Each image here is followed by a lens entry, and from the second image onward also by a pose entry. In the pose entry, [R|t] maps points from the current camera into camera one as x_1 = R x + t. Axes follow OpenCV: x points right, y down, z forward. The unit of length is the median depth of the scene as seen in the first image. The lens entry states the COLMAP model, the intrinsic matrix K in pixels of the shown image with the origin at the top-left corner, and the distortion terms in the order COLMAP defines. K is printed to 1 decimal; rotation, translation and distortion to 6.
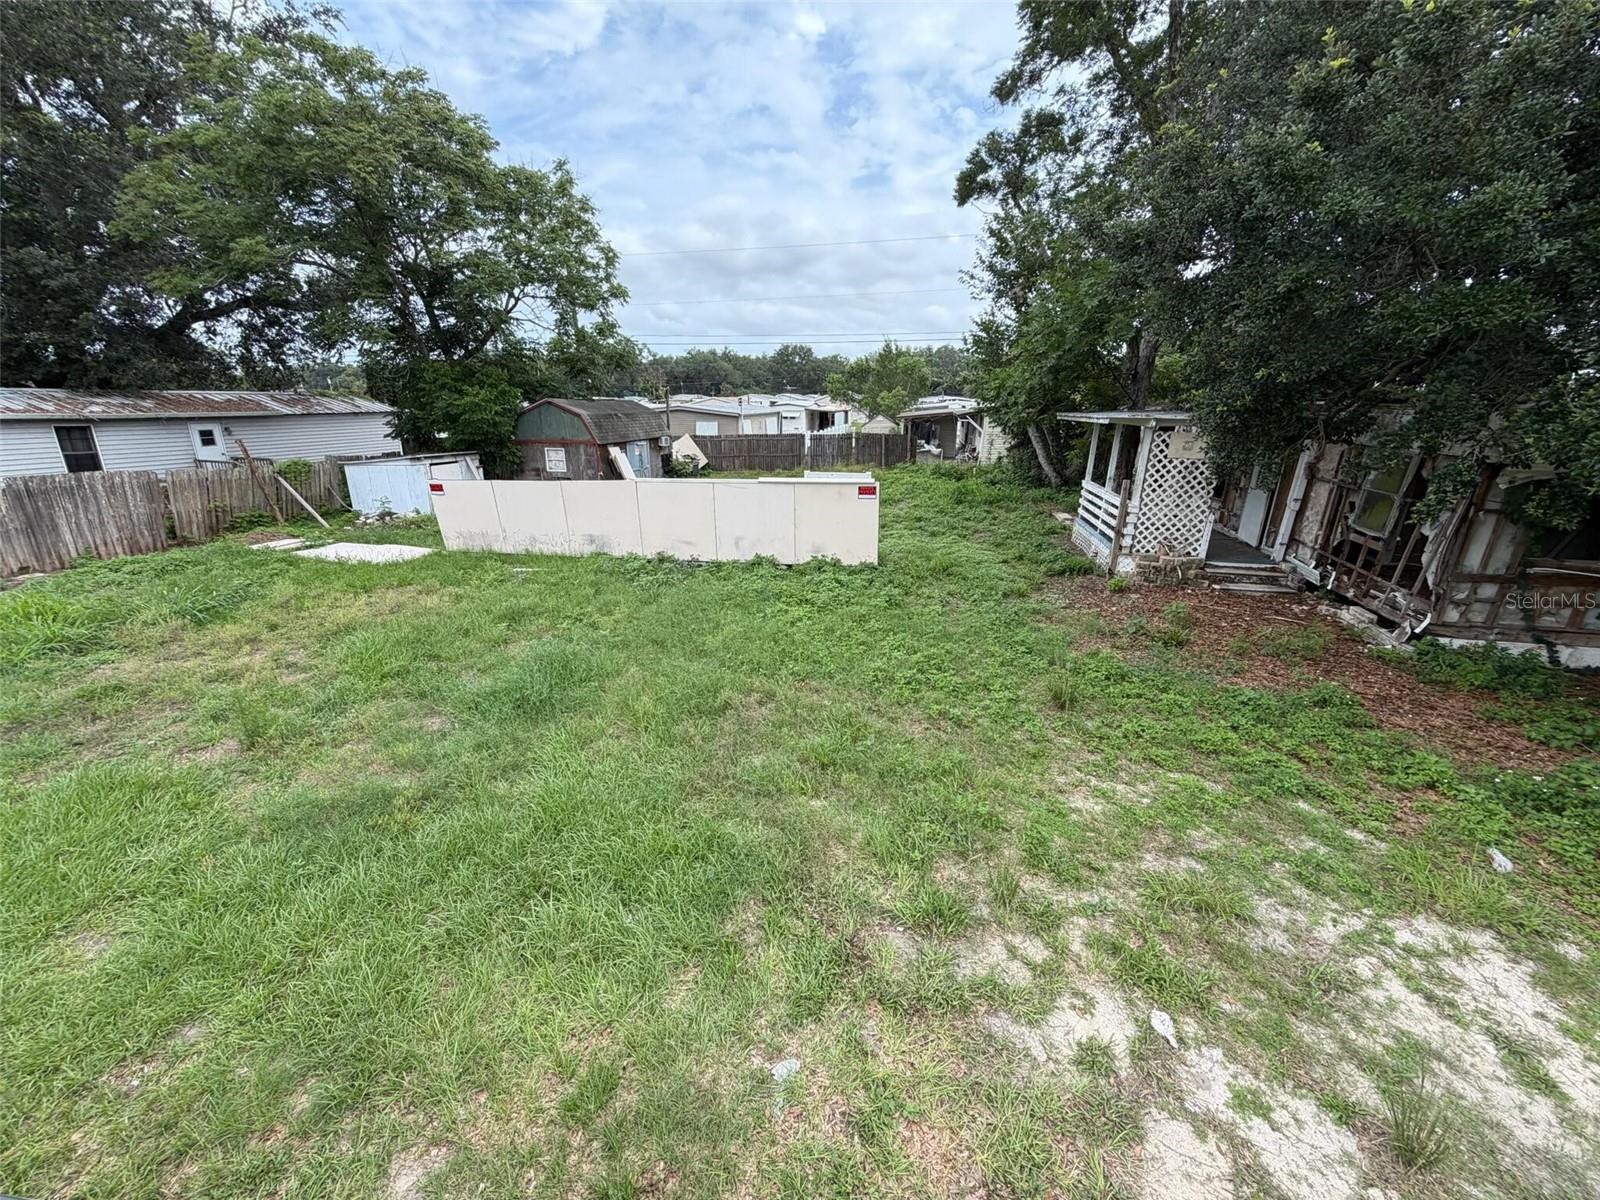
lens RADIAL K [[638.2, 0, 800.0], [0, 638.2, 600.0], [0, 0, 1]] dist [-0.000658, -0.000179]
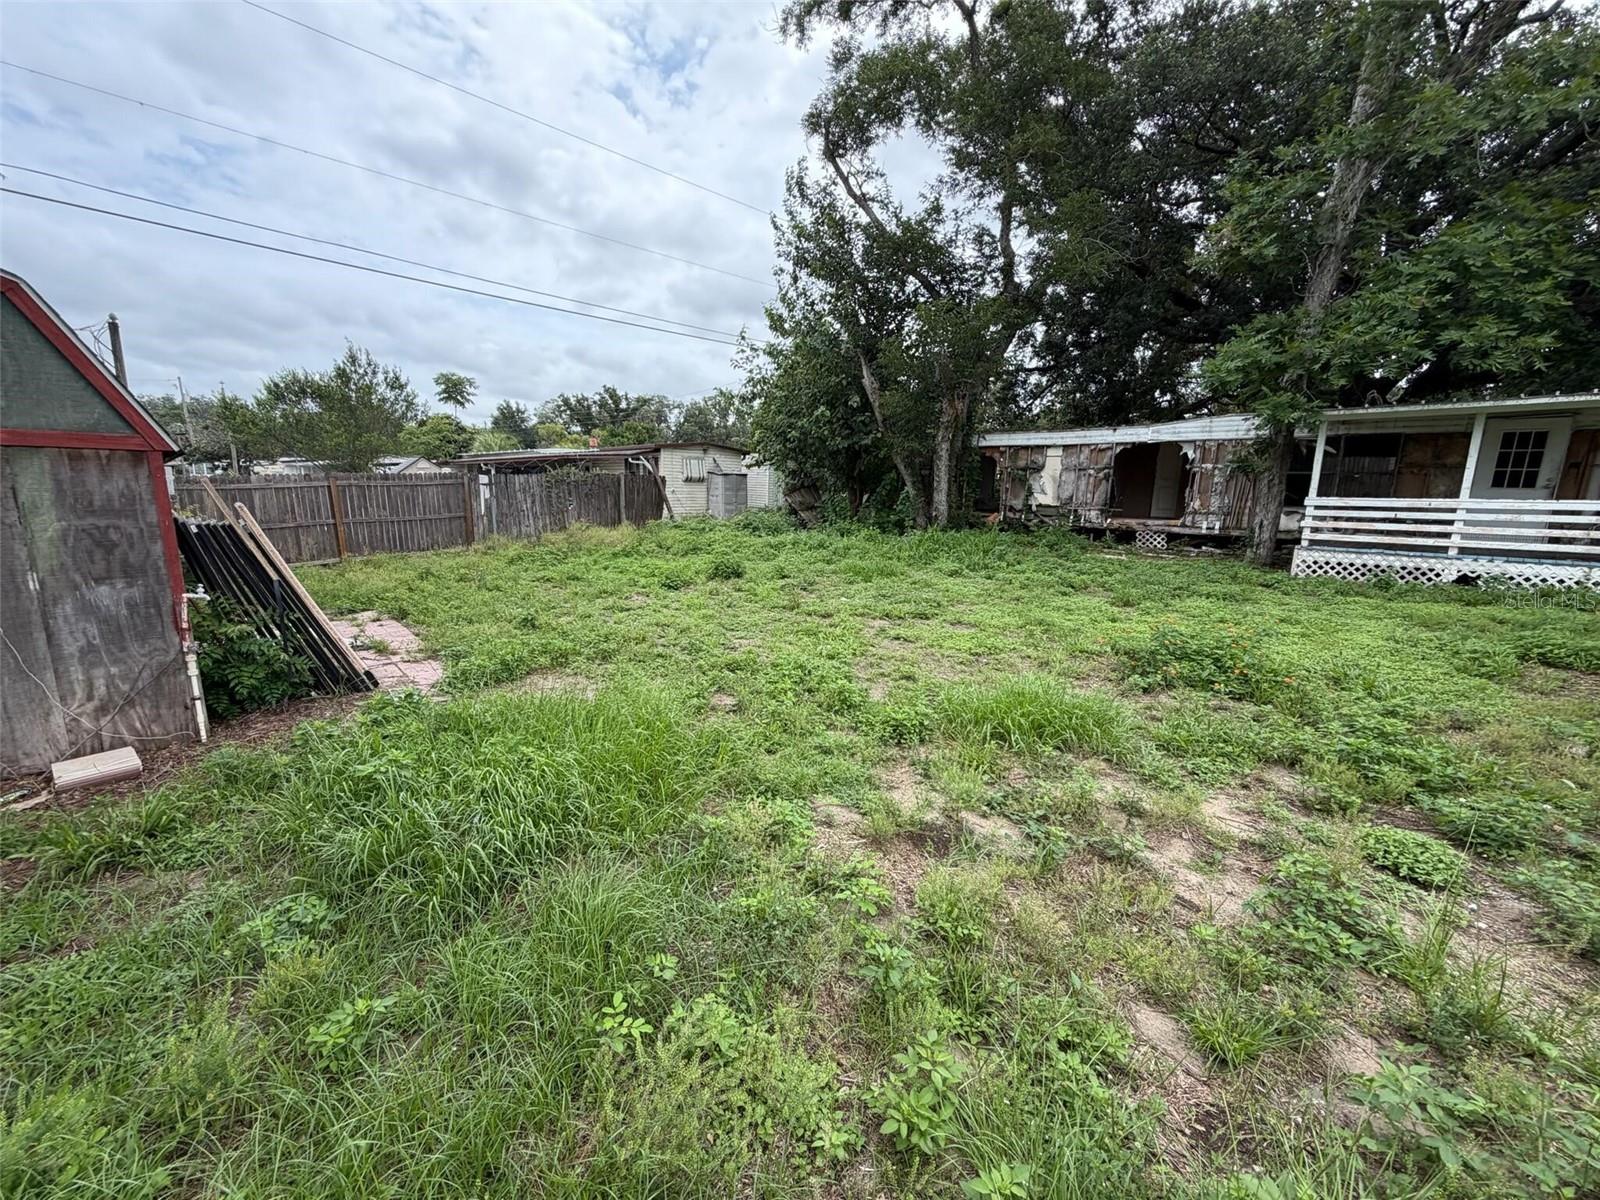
lens RADIAL K [[638.2, 0, 800.0], [0, 638.2, 600.0], [0, 0, 1]] dist [-0.000658, -0.000179]
pose [[0.554490, -0.150305, 0.818504, -0.527197], [0.239971, 0.970654, 0.015678, -0.224742], [-0.796841, 0.187724, 0.574286, 1.062425]]
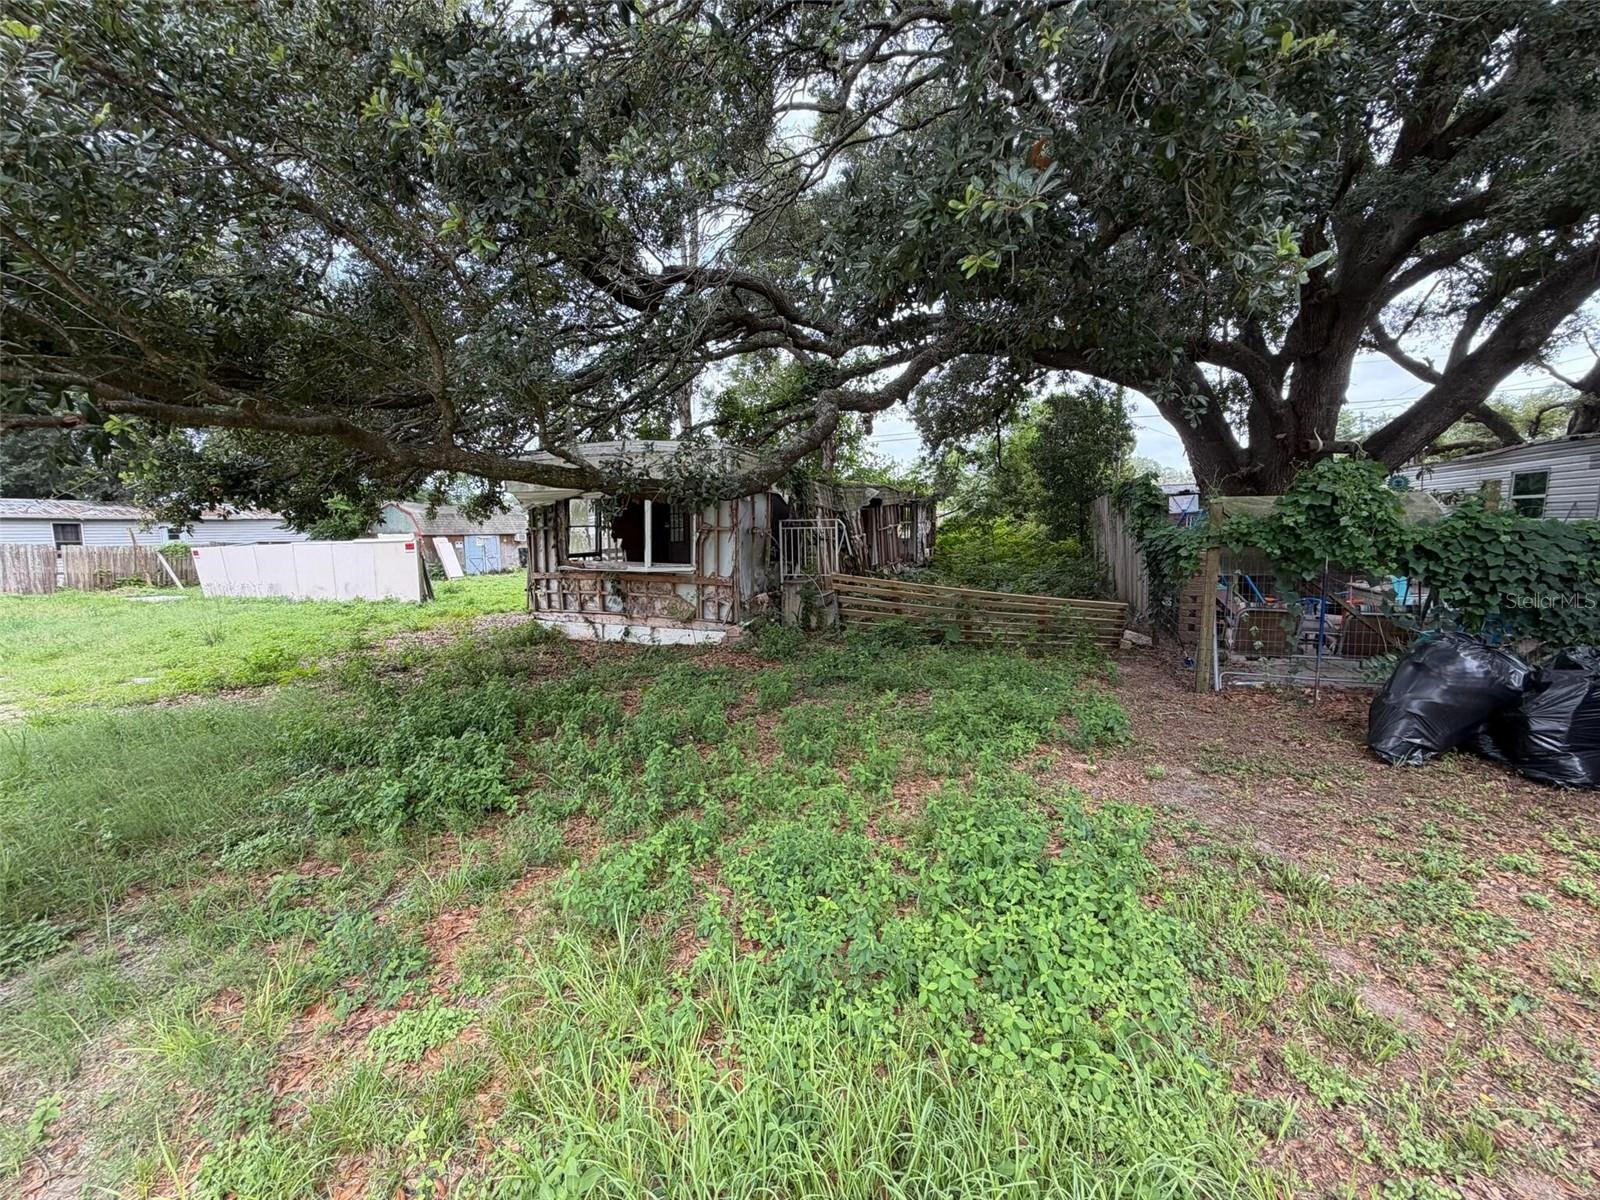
lens RADIAL K [[638.2, 0, 800.0], [0, 638.2, 600.0], [0, 0, 1]] dist [-0.000658, -0.000179]
pose [[0.986365, 0.004295, -0.164514, 0.900226], [-0.034030, 0.983376, -0.178362, 0.121562], [0.161013, 0.181529, 0.970115, -0.131232]]
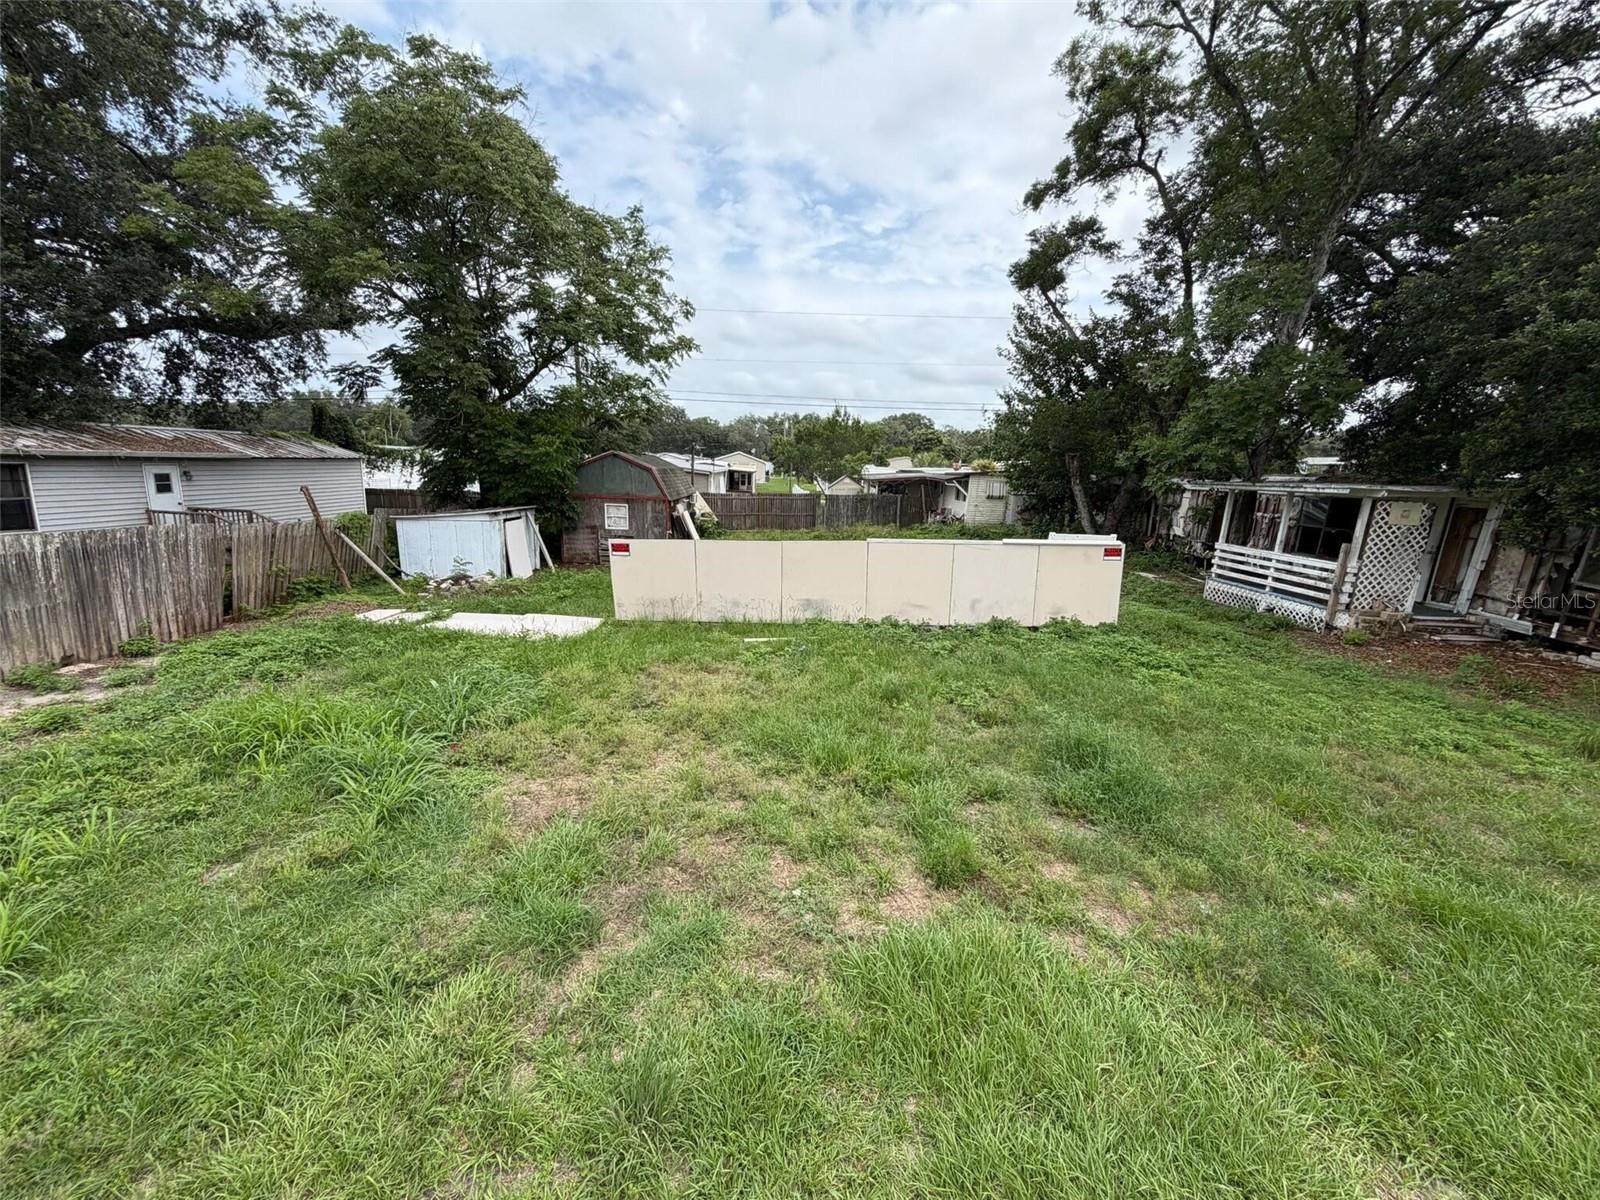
lens RADIAL K [[638.2, 0, 800.0], [0, 638.2, 600.0], [0, 0, 1]] dist [-0.000658, -0.000179]
pose [[0.975820, -0.014701, 0.218081, -0.470865], [0.034207, 0.995713, -0.085941, -0.020104], [-0.215883, 0.091323, 0.972139, 0.099323]]
